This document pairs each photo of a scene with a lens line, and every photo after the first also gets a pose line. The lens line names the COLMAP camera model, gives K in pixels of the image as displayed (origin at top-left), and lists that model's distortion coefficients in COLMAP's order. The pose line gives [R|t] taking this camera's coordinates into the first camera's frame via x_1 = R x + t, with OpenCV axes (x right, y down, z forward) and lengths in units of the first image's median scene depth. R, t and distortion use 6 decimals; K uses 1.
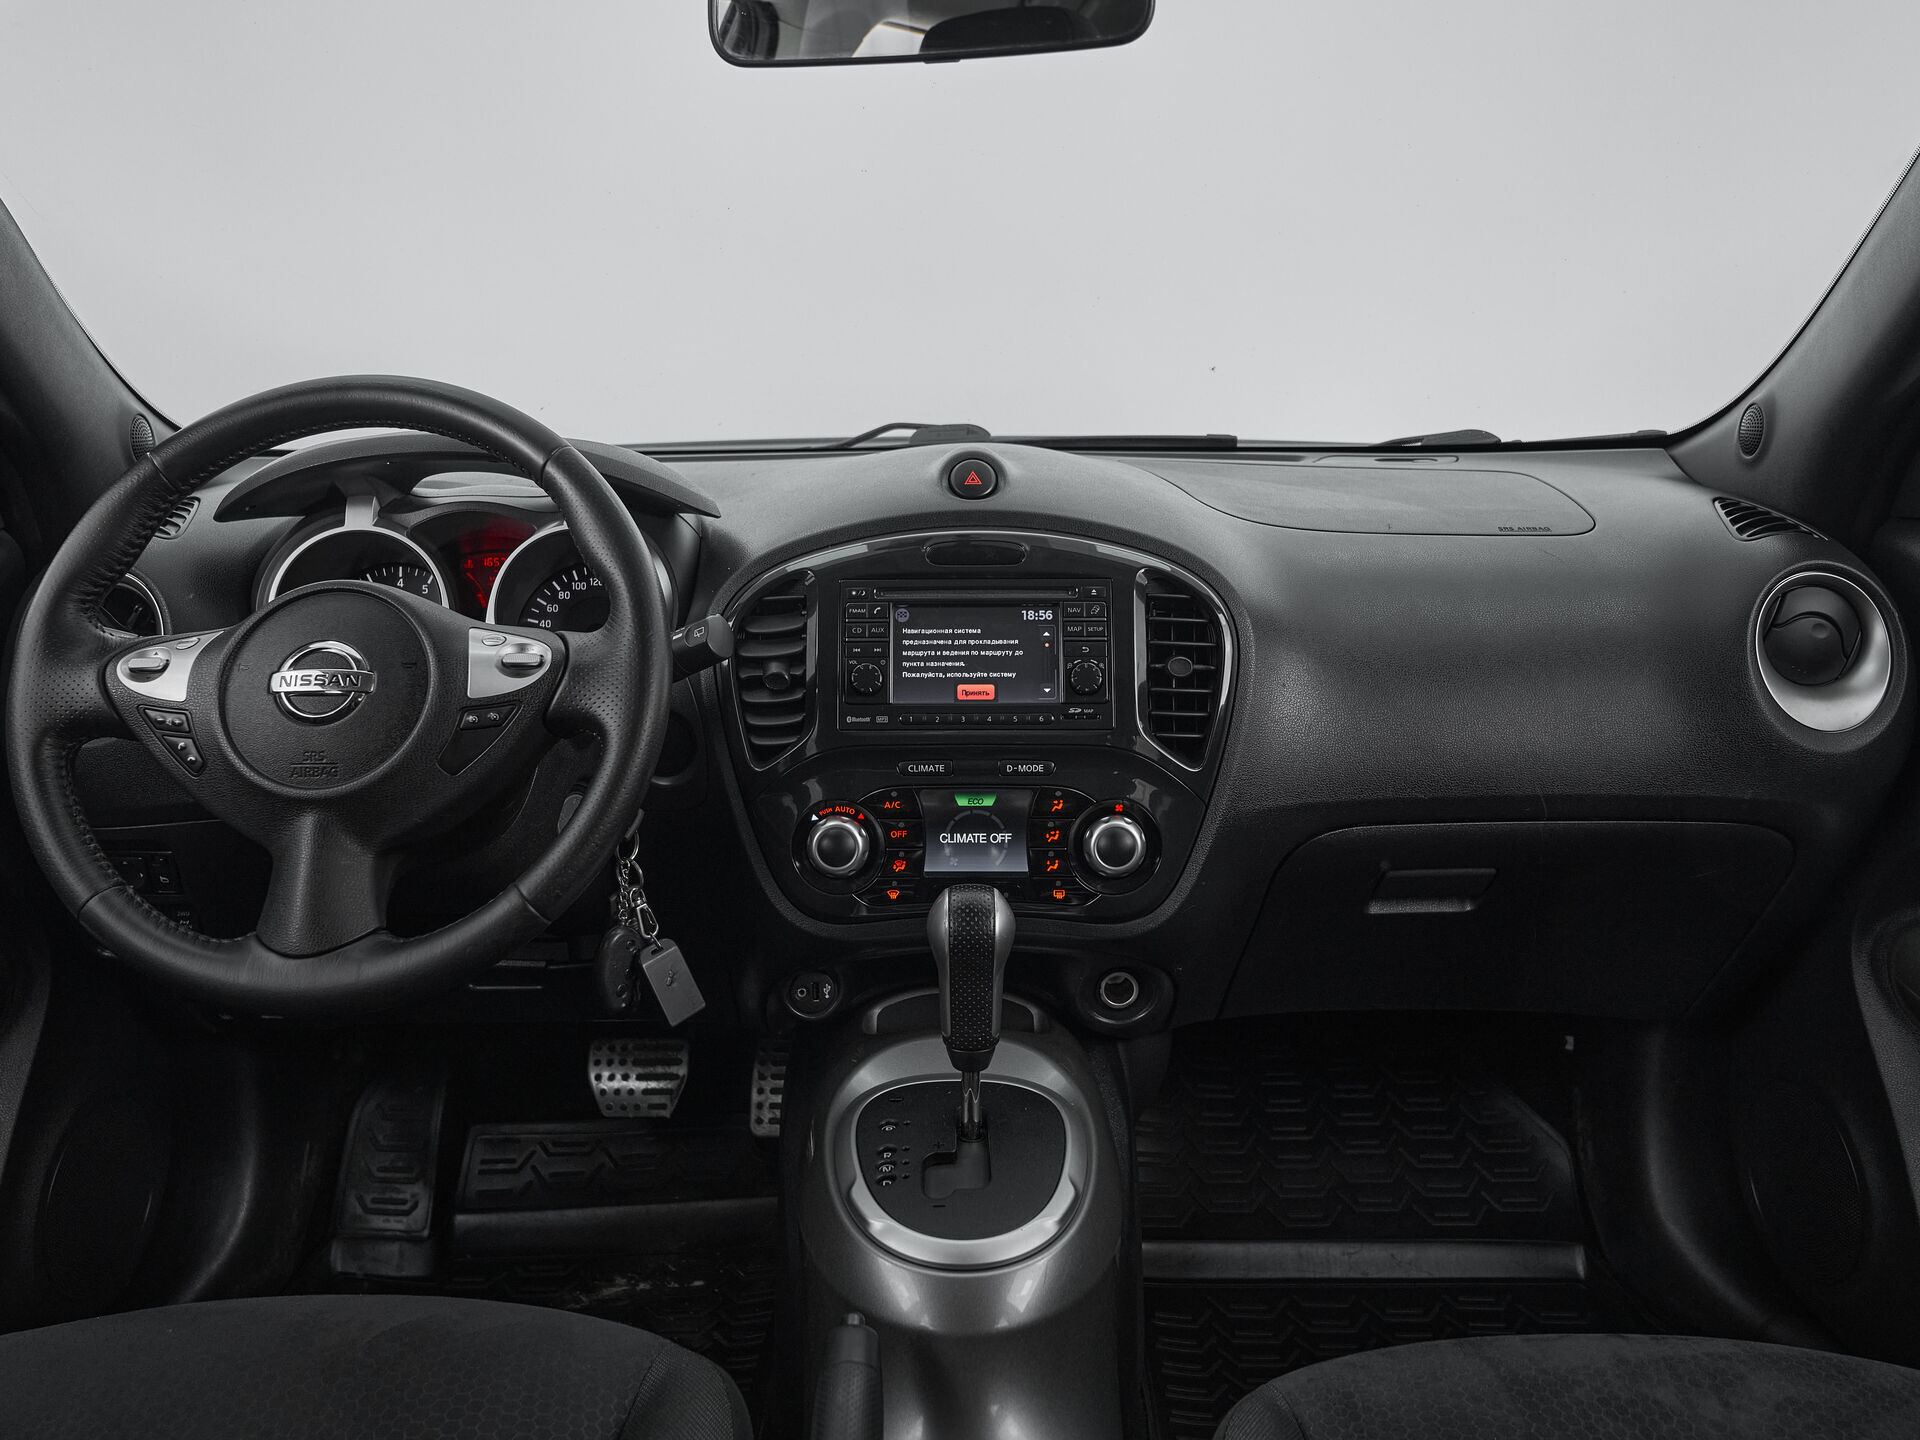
lens RADIAL K [[1459.6, 0, 943.1], [0, 1459.6, 723.1], [0, 0, 1]] dist [0.023679, -0.031537]
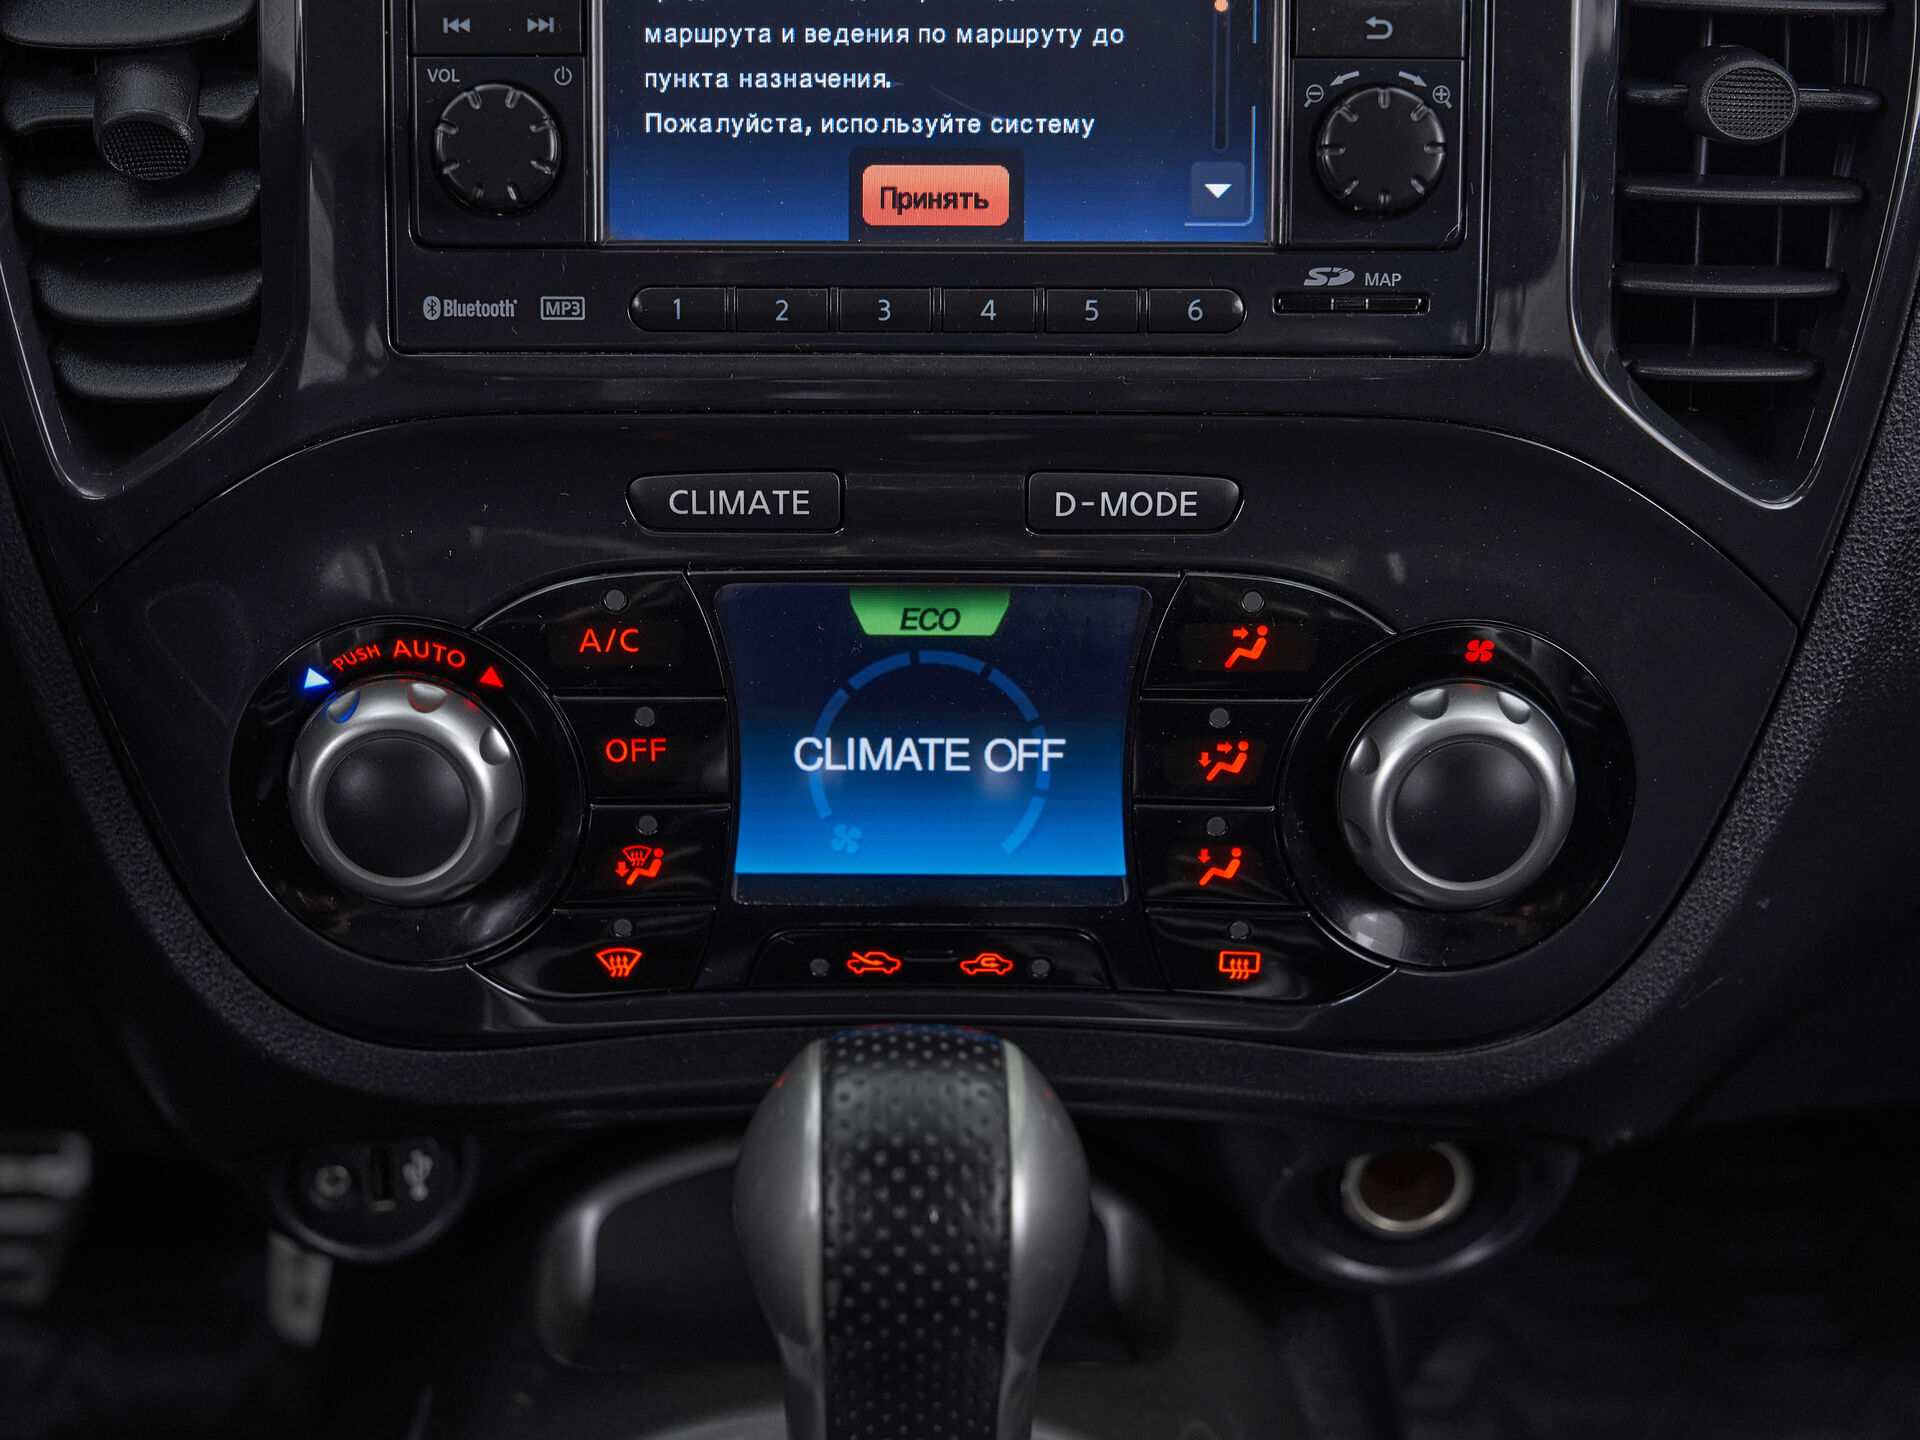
lens RADIAL K [[3081.3, 0, 859.5], [0, 3081.3, 754.1], [0, 0, 1]] dist [-0.048323, 0.000000]
pose [[0.999964, 0.002251, 0.008197, 0.005195], [-0.004200, 0.969205, 0.246219, -0.058474], [-0.007390, -0.246244, 0.969180, 0.460529]]
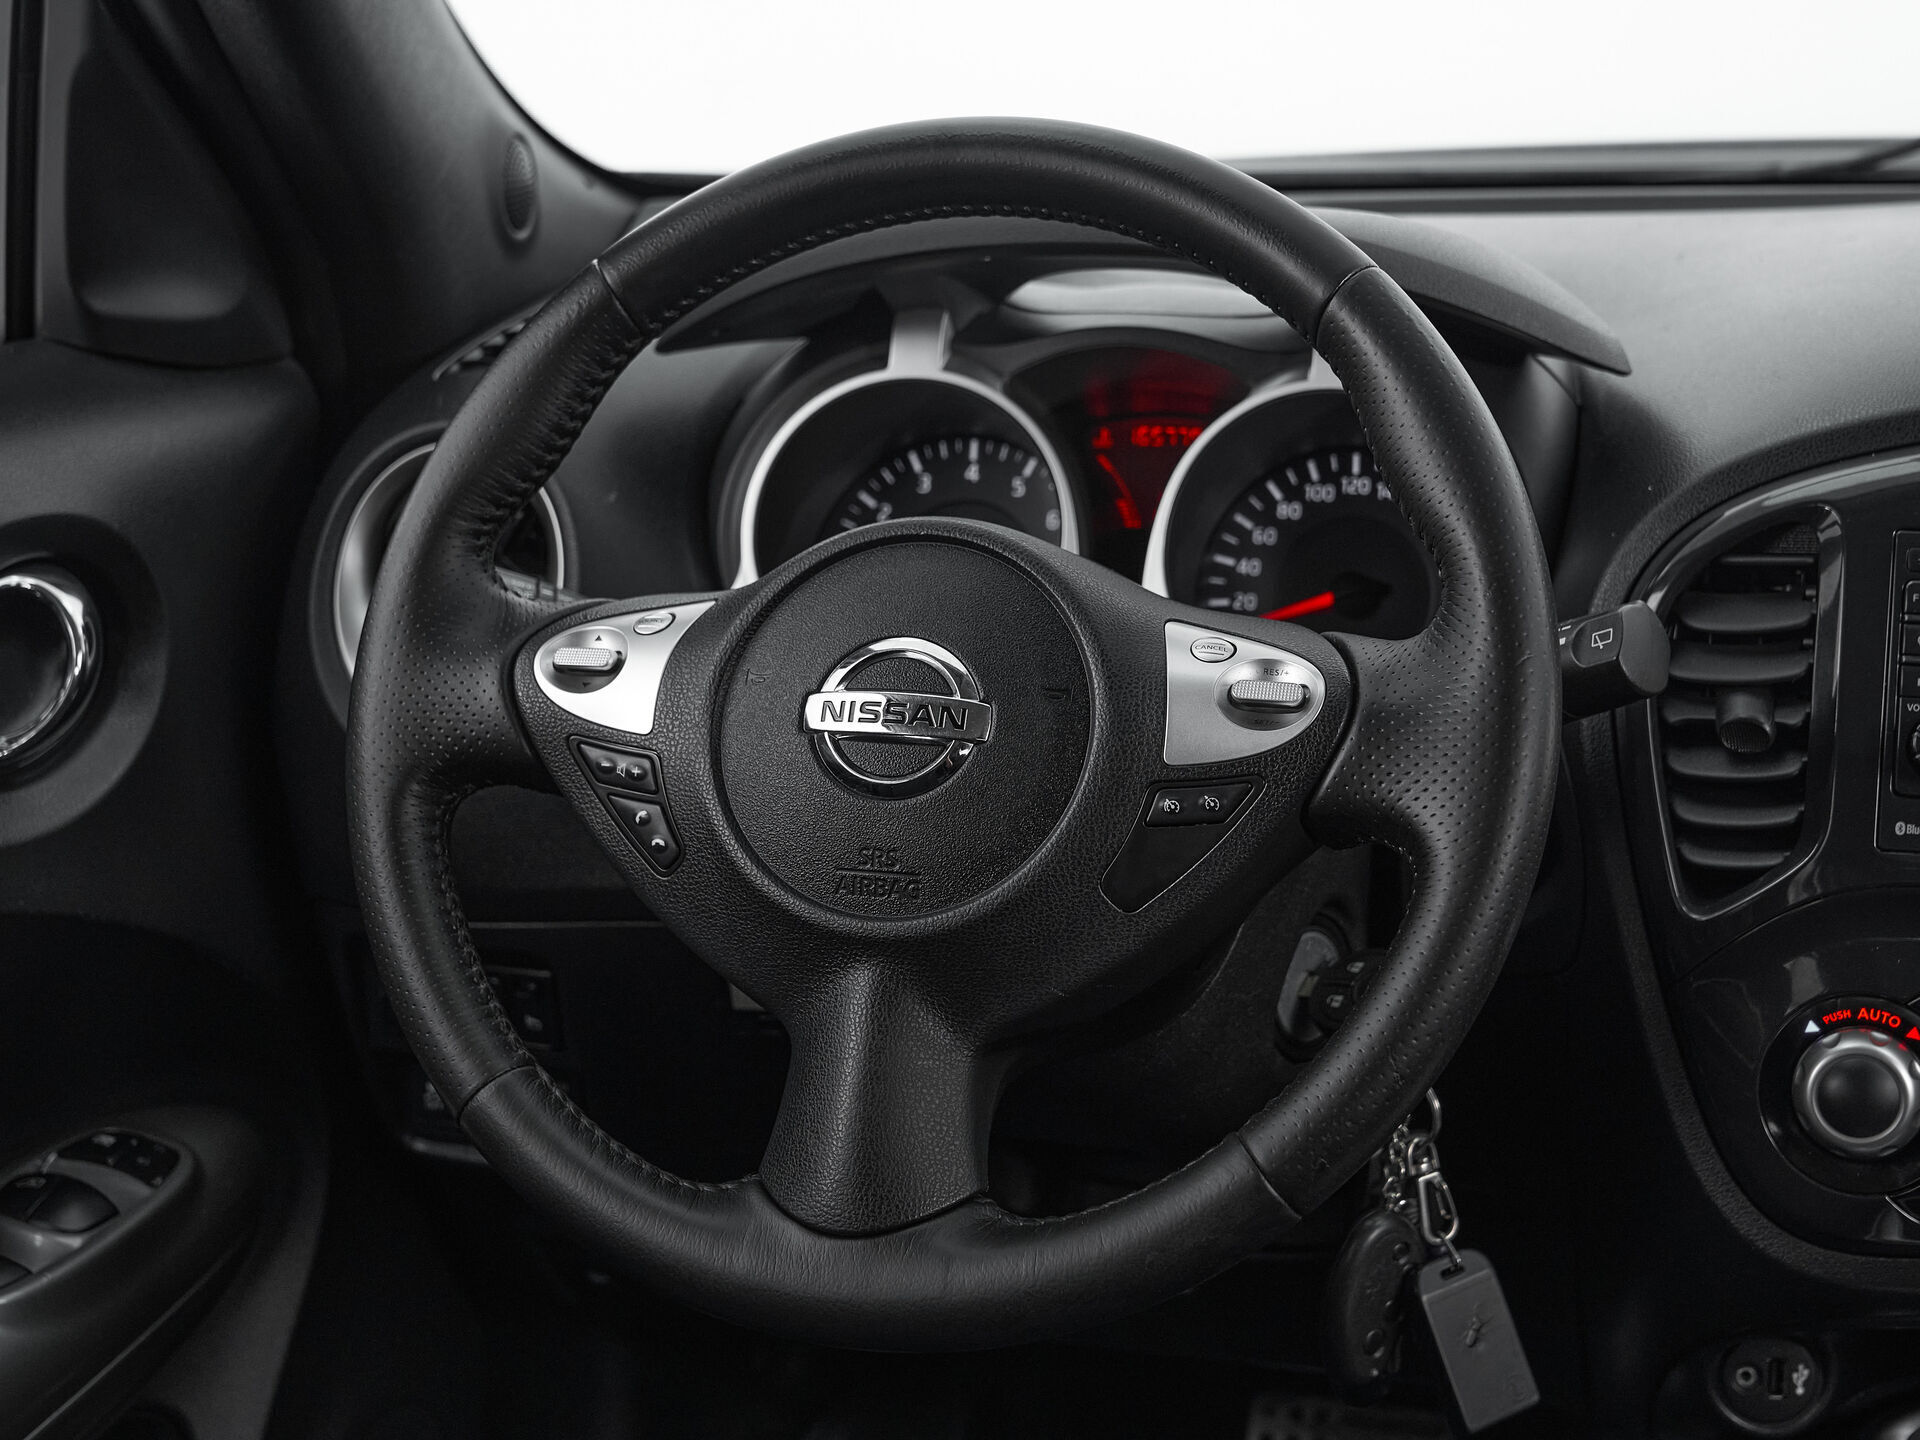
lens RADIAL K [[3252.5, 0, 939.4], [0, 3252.5, 646.7], [0, 0, 1]] dist [-0.031012, 0.000000]
pose [[0.955302, 0.054585, -0.290548, -0.059281], [-0.053459, 0.998500, 0.011818, -0.056501], [0.290757, 0.004243, 0.956787, -0.096241]]
